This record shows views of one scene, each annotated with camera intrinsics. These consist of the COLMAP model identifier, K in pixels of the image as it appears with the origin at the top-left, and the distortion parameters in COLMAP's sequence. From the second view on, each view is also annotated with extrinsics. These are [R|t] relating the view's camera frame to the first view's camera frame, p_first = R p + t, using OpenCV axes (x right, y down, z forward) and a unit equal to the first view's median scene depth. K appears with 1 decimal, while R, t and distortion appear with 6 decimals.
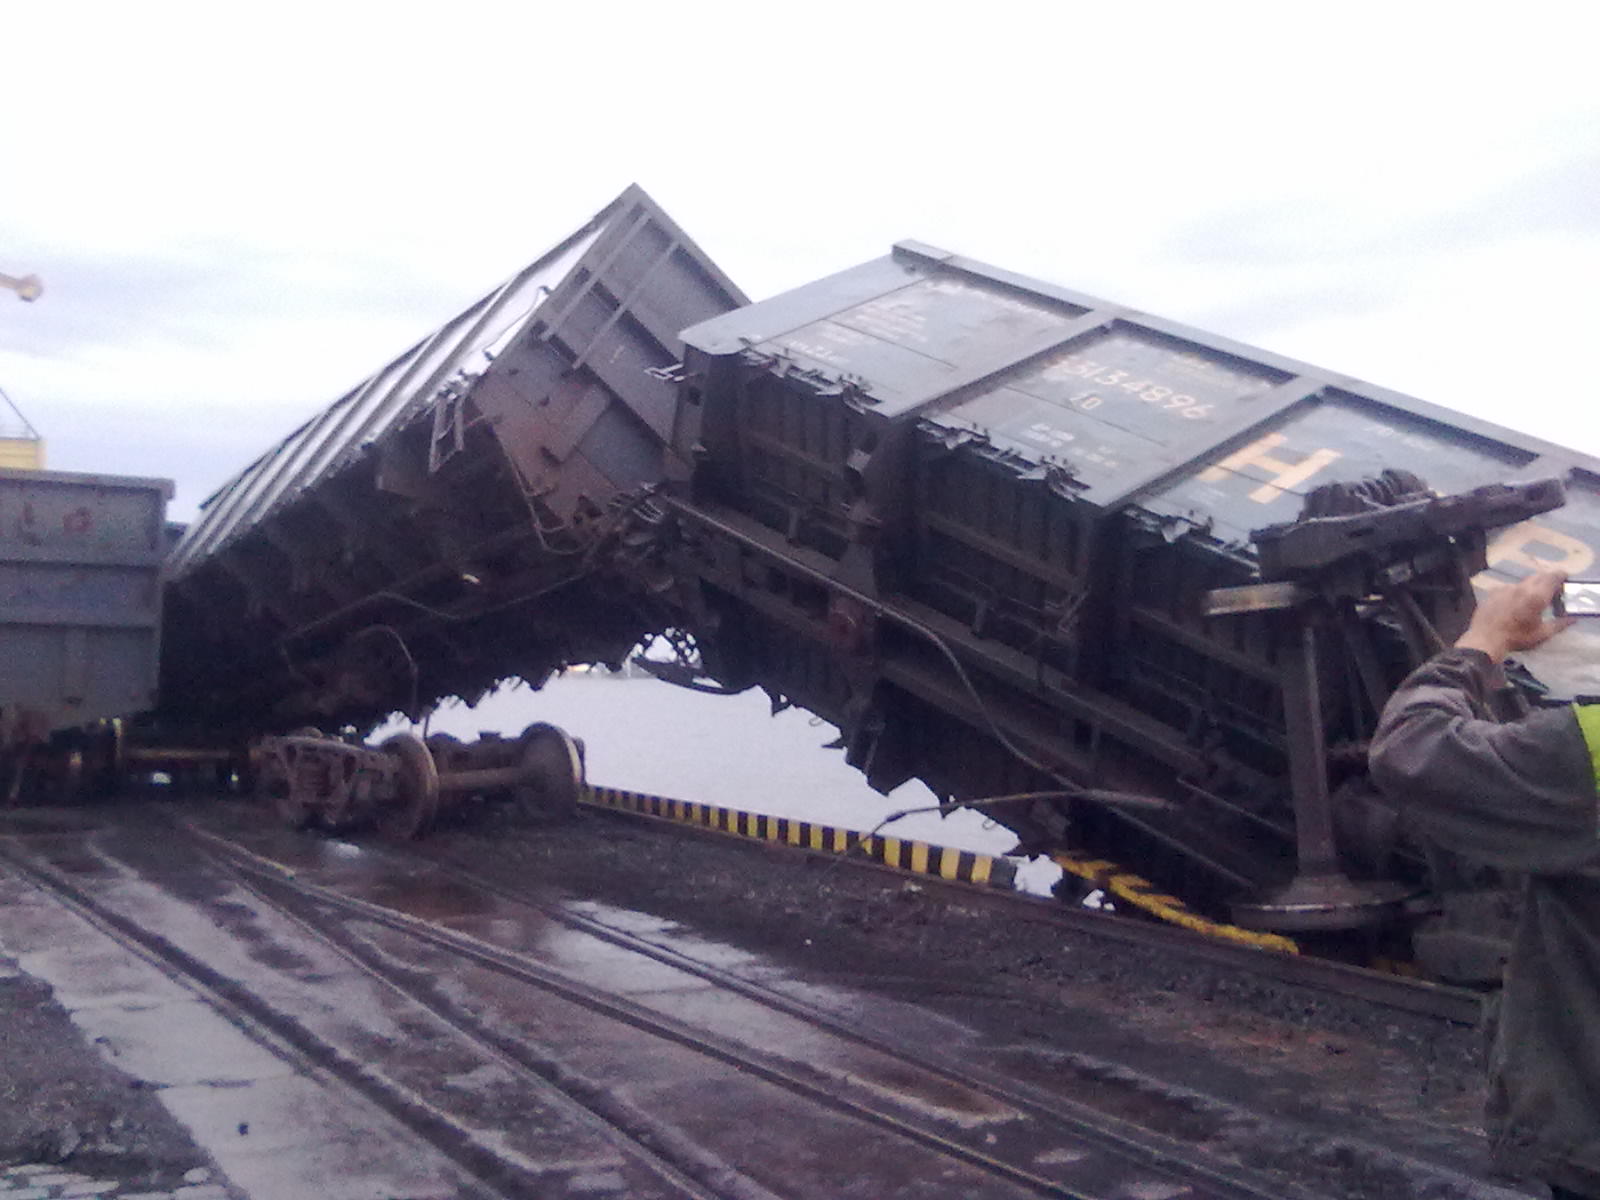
lens RADIAL K [[1853.5, 0, 797.3], [0, 1853.5, 597.2], [0, 0, 1]] dist [-0.056373, 0.000000]
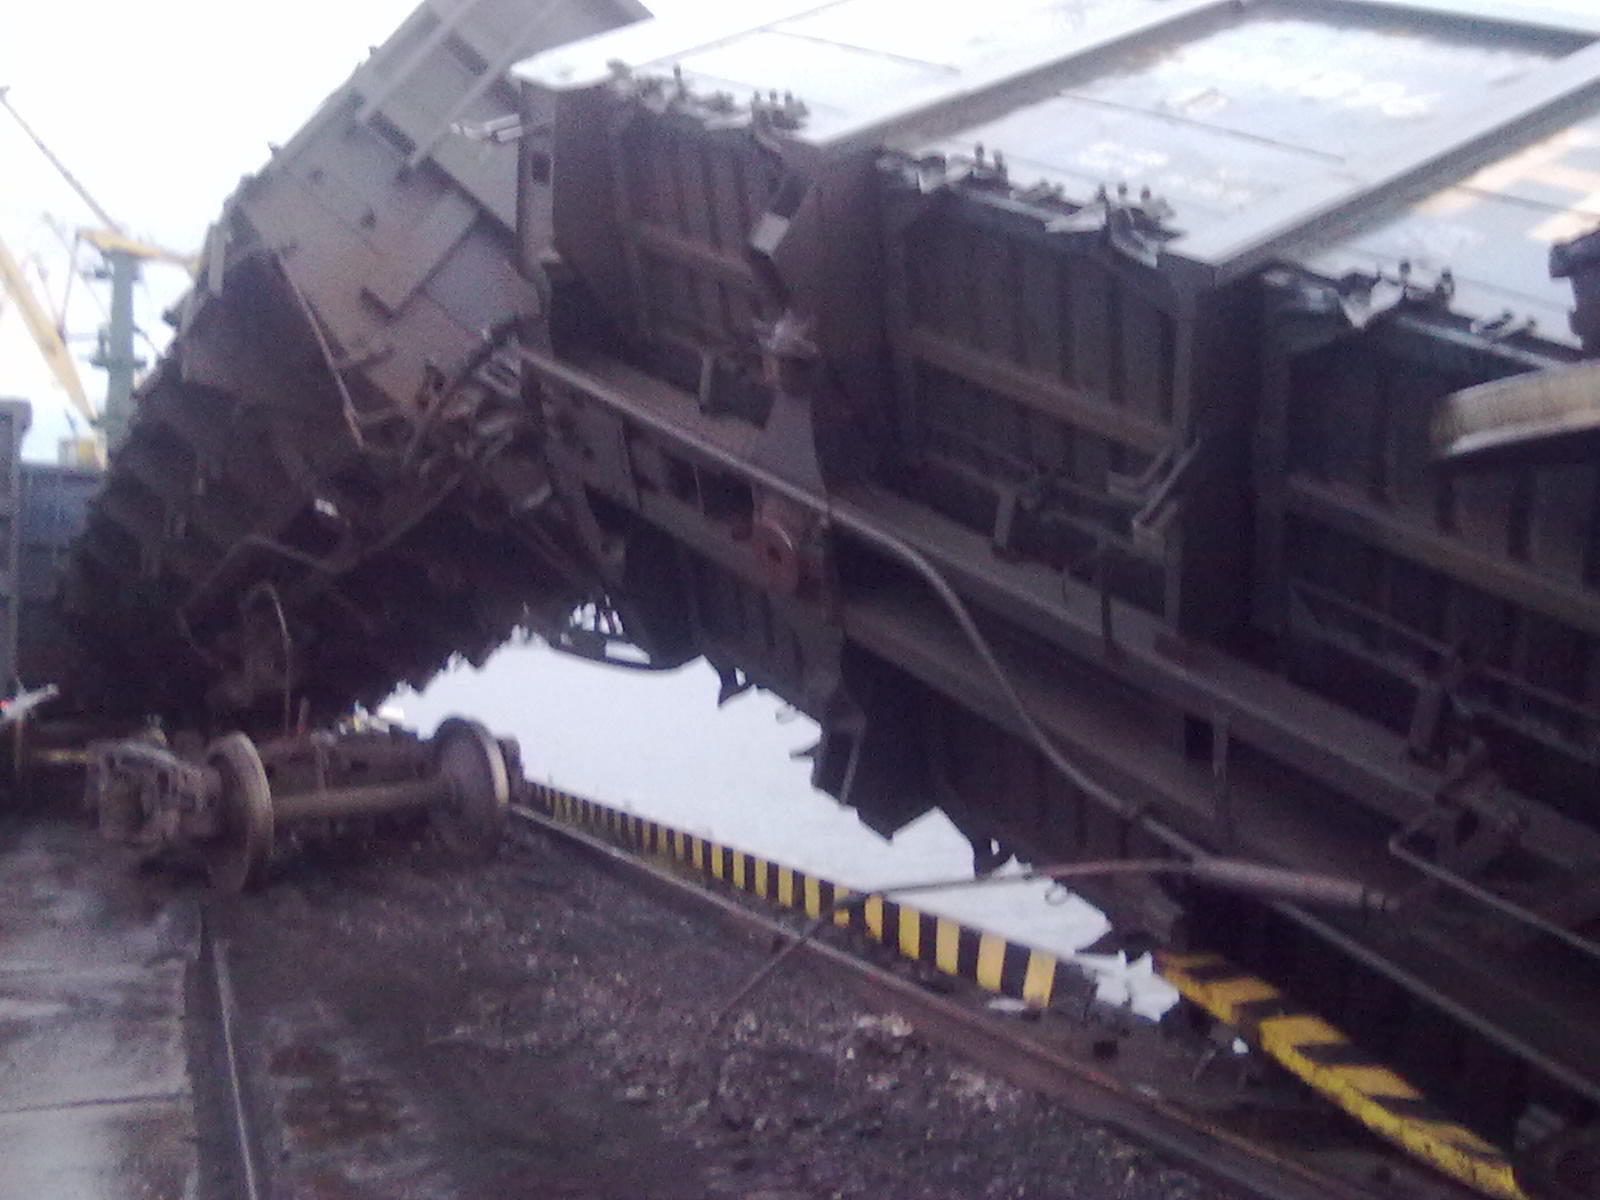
lens RADIAL K [[1853.5, 0, 825.9], [0, 1853.5, 600.3], [0, 0, 1]] dist [-0.056373, 0.000000]
pose [[0.994106, -0.027397, -0.104894, 0.095722], [0.029556, 0.999381, 0.019081, 0.020803], [0.104307, -0.022069, 0.994300, 0.437323]]
